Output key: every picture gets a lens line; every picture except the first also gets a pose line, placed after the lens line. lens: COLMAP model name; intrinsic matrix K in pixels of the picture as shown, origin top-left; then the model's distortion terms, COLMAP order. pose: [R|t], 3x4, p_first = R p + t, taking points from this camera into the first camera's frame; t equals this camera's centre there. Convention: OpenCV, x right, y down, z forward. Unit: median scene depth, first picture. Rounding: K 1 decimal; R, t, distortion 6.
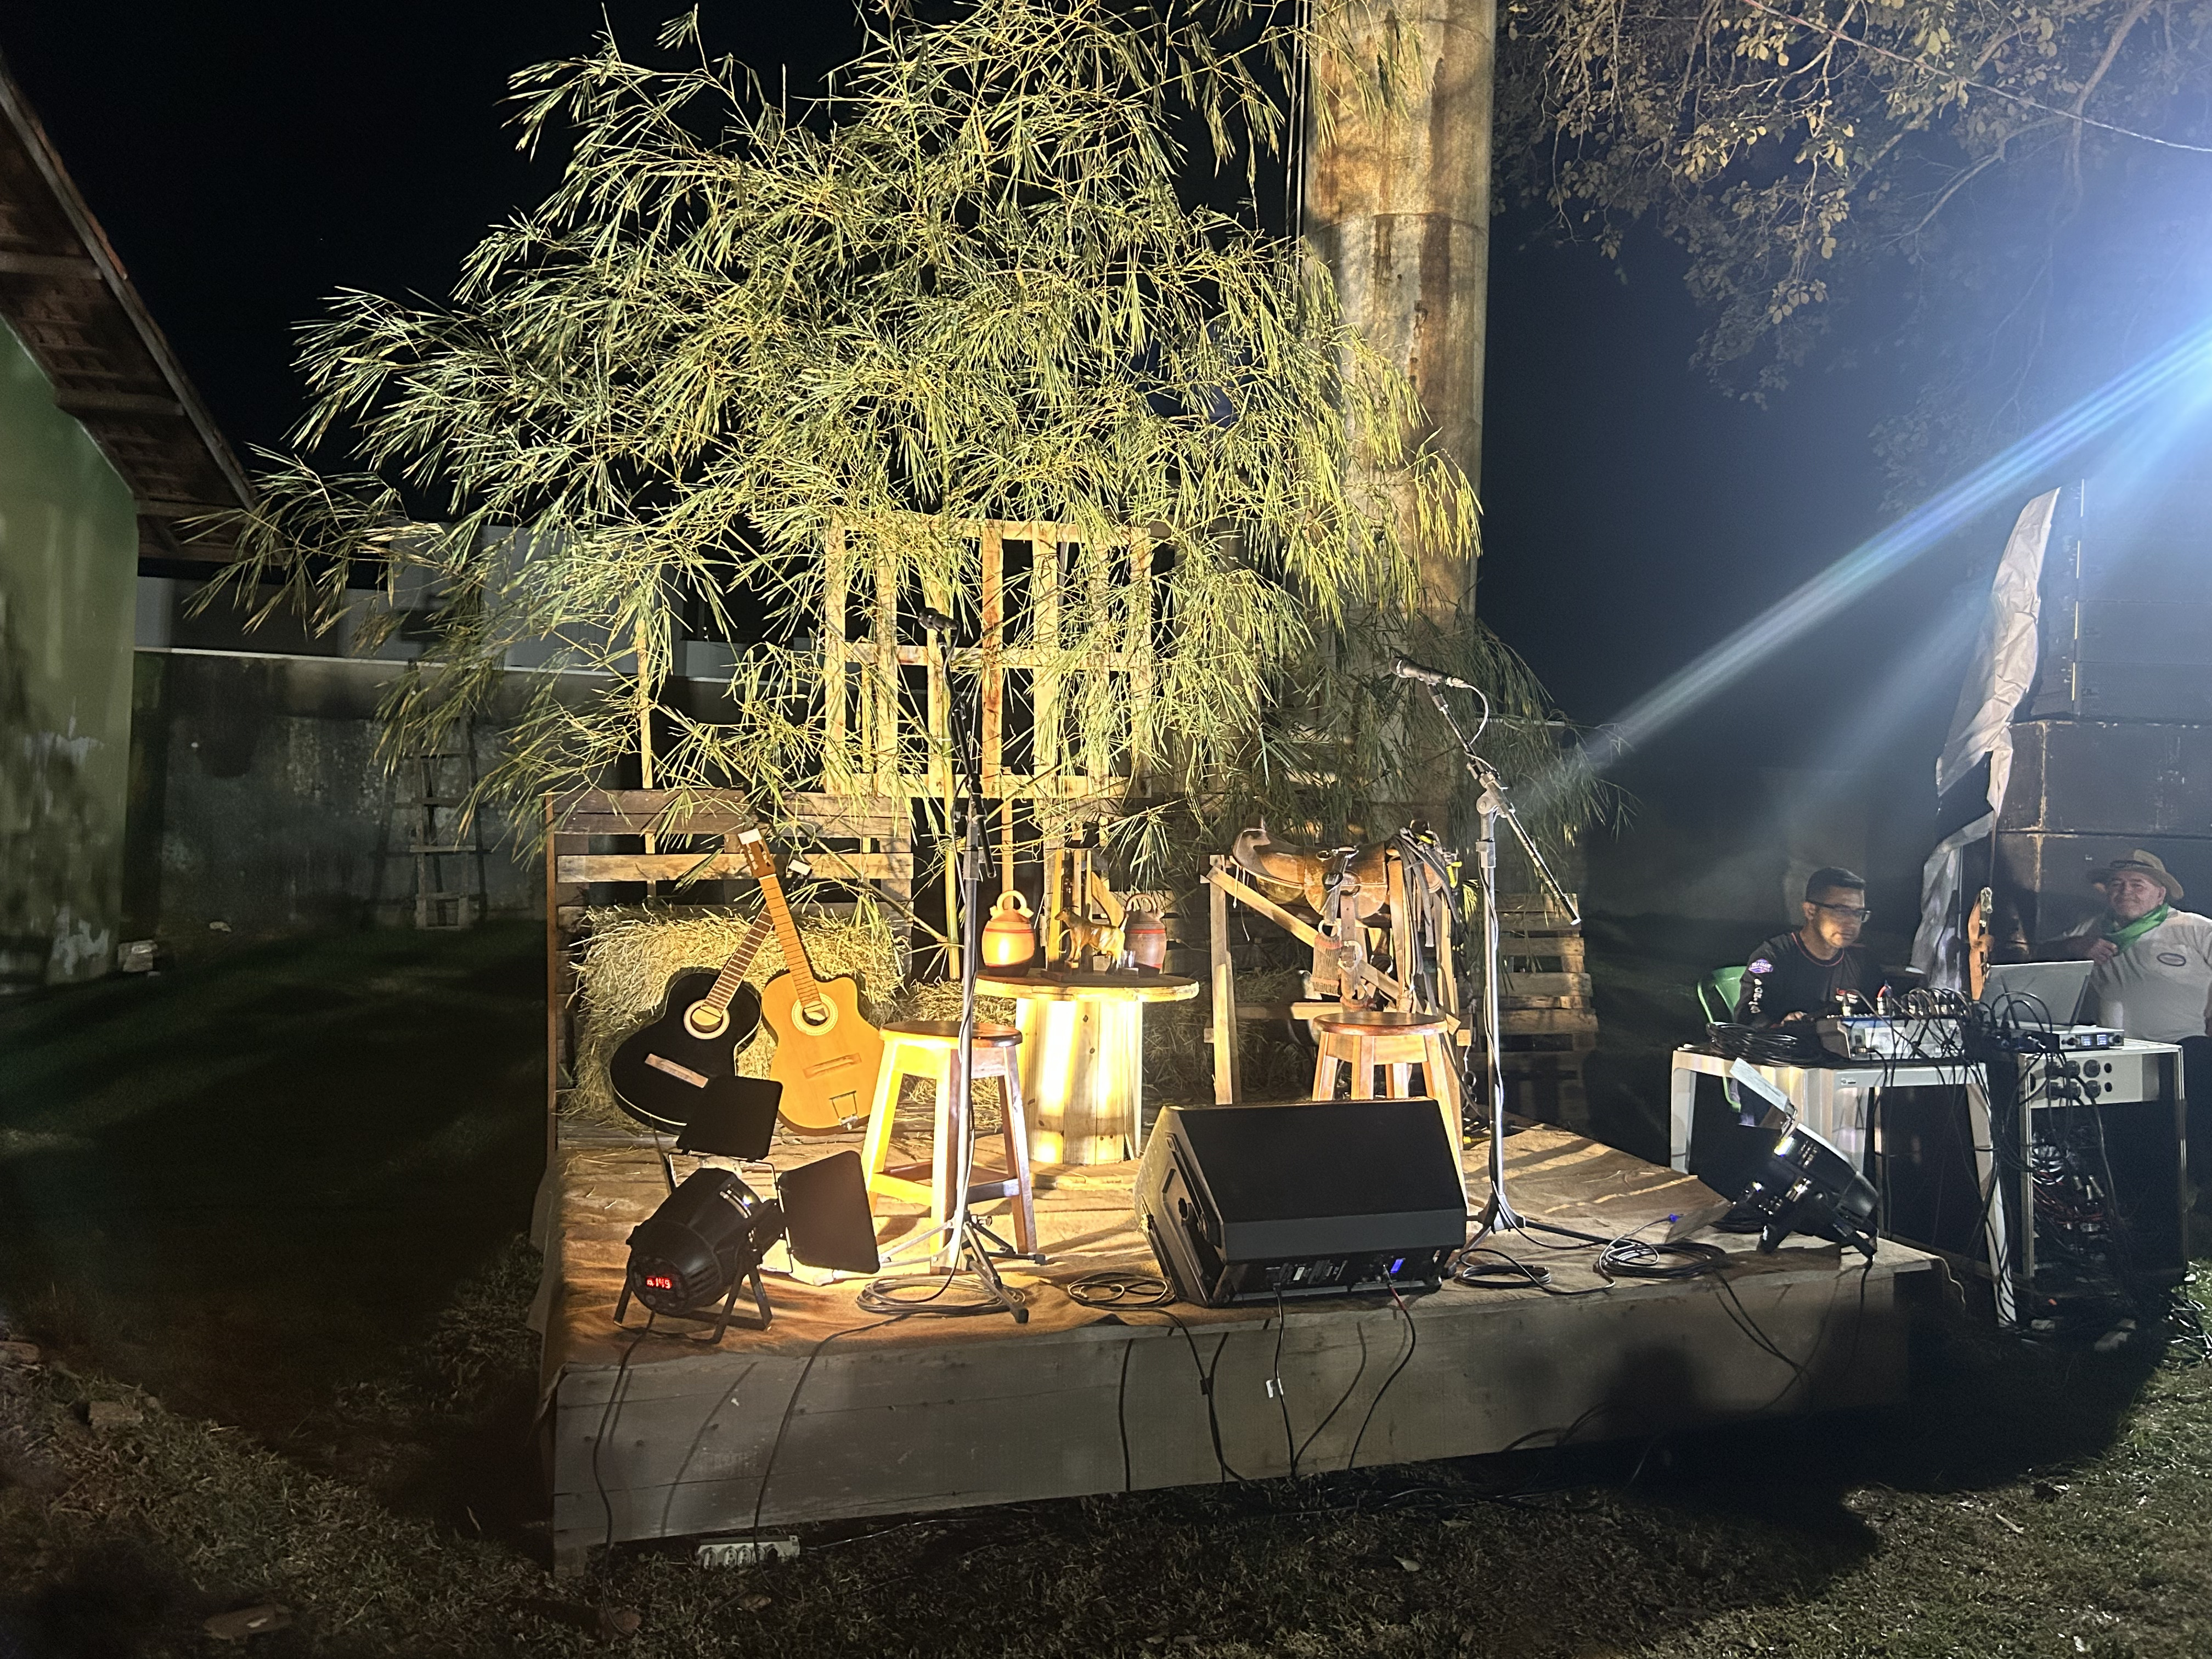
lens RADIAL K [[1754.9, 0, 1104.2], [0, 1754.9, 832.1], [0, 0, 1]] dist [0.017867, -0.011629]
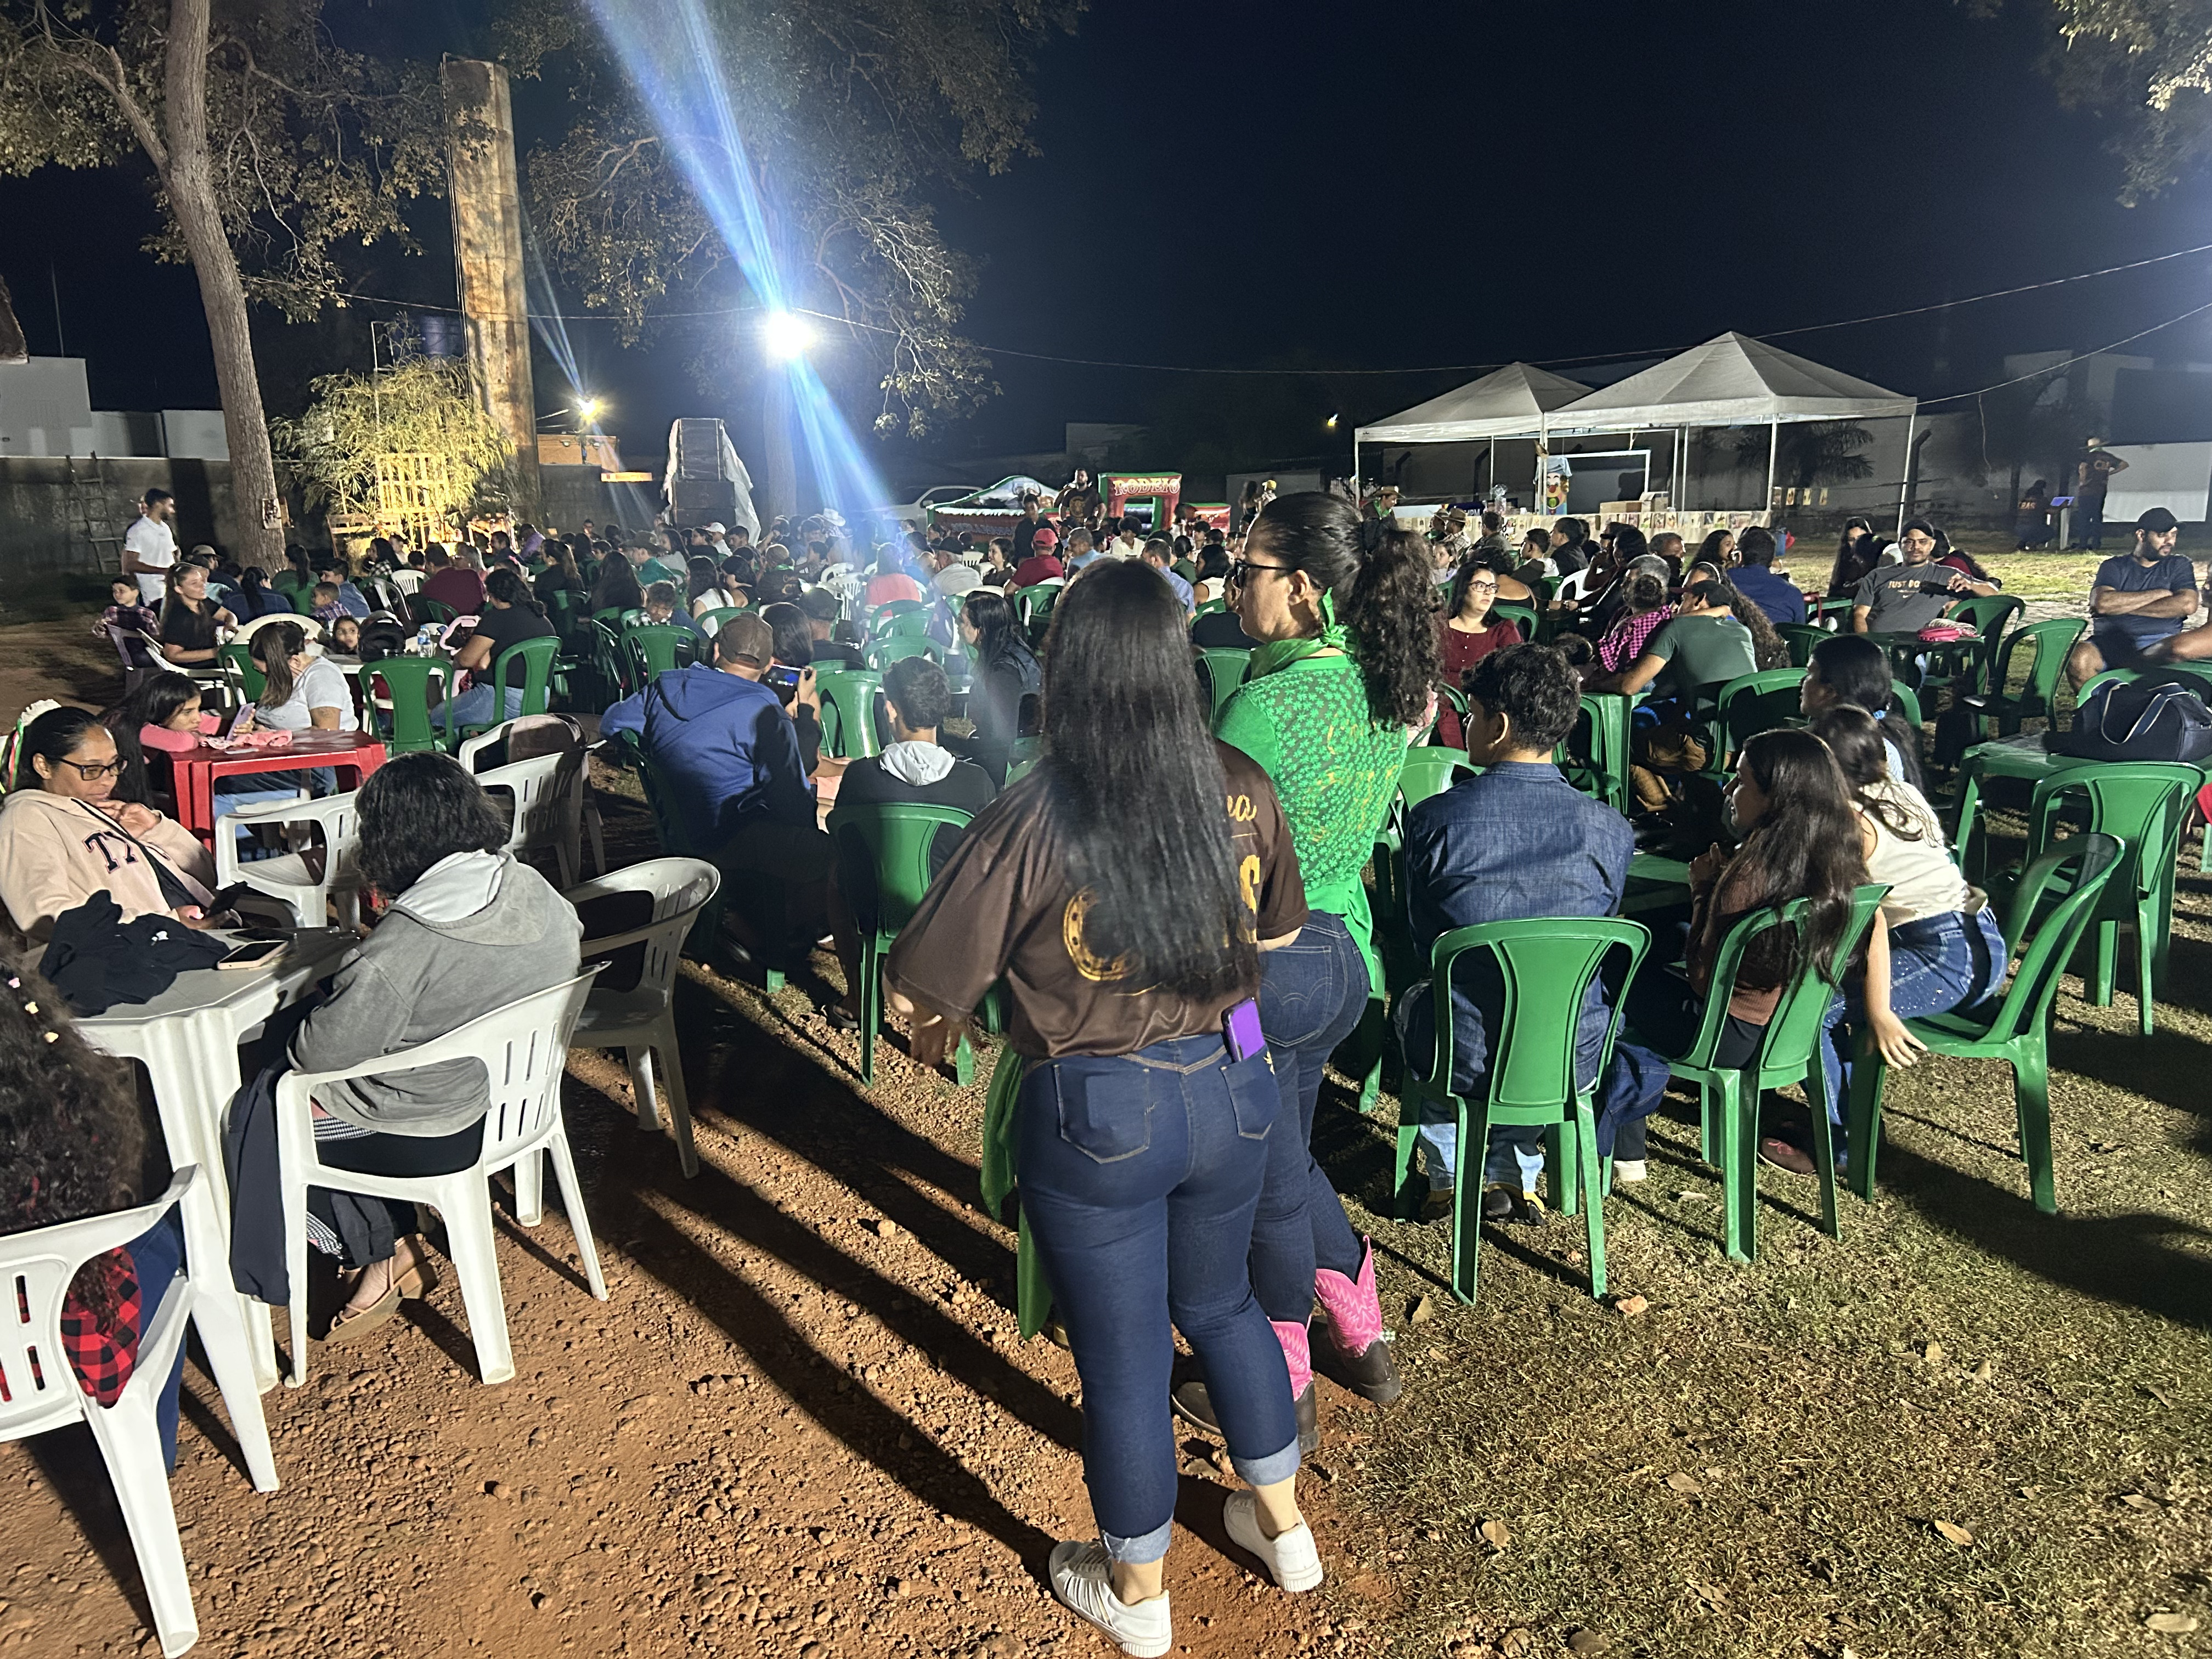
lens RADIAL K [[1666.7, 0, 1099.3], [0, 1666.7, 839.3], [0, 0, 1]] dist [0.049003, -0.048508]
pose [[0.901894, -0.125935, 0.413192, -0.232298], [0.042674, 0.977855, 0.204889, -0.003960], [-0.429845, -0.167155, 0.887295, -2.392675]]
